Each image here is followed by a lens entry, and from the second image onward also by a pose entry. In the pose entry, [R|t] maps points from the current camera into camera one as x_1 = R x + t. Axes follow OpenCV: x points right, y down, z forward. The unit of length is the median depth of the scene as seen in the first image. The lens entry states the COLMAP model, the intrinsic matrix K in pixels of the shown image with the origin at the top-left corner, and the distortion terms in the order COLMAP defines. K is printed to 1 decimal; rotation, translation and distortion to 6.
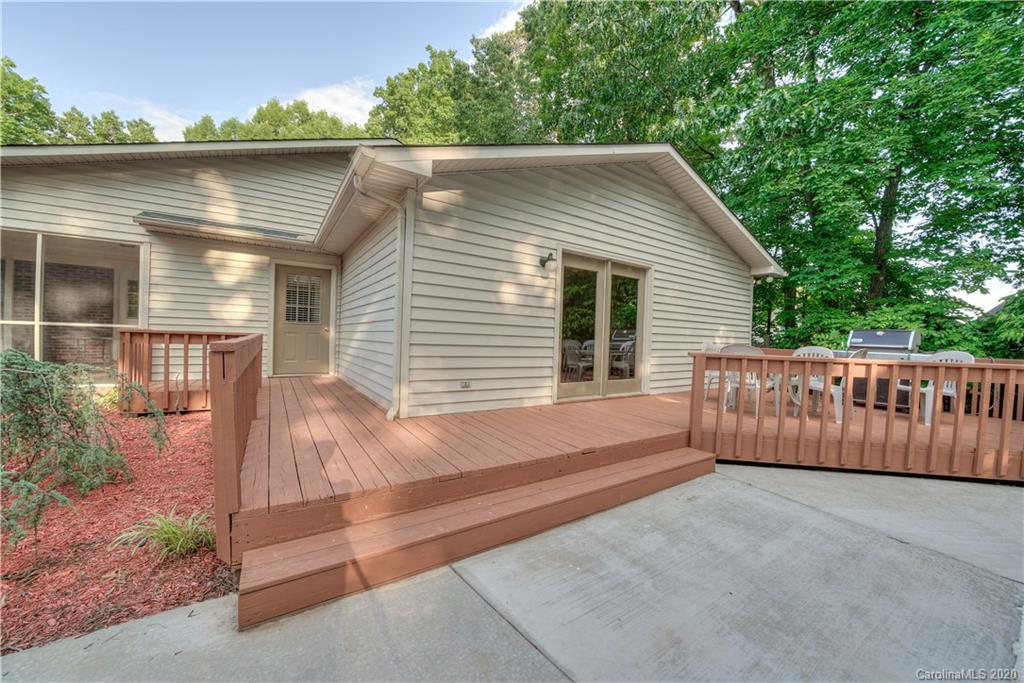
lens RADIAL K [[374.9, 0, 519.9], [0, 374.9, 334.1], [0, 0, 1]] dist [-0.022984, 0.000487]
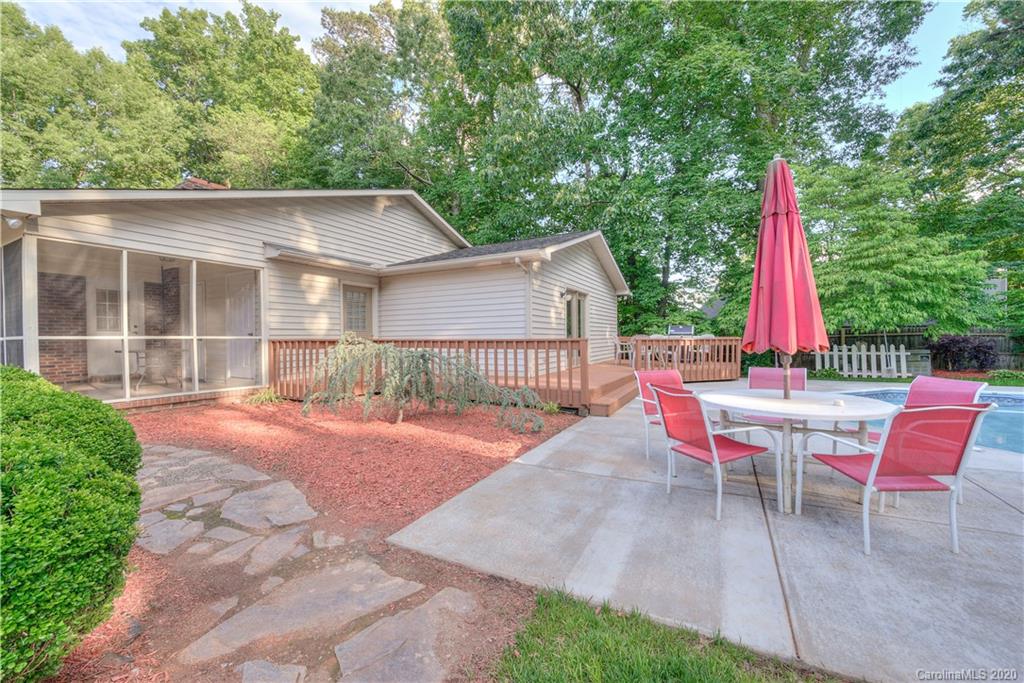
lens RADIAL K [[398.4, 0, 509.9], [0, 398.4, 341.4], [0, 0, 1]] dist [-0.004537, 0.000068]
pose [[0.884083, -0.042664, 0.465379, -0.853590], [0.030763, 0.998977, 0.033142, -0.022183], [-0.466317, -0.014984, 0.884491, -0.517370]]
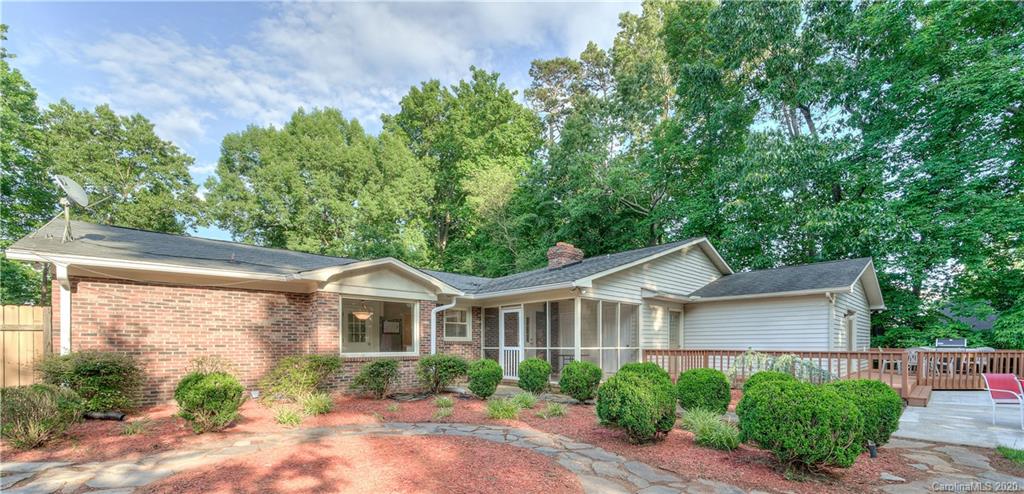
lens RADIAL K [[423.8, 0, 493.5], [0, 423.8, 353.7], [0, 0, 1]] dist [-0.010925, -0.000224]
pose [[0.986772, -0.035235, 0.158239, -1.977092], [0.029638, 0.998854, 0.037593, -0.087930], [-0.159382, -0.032406, 0.986685, -0.994057]]
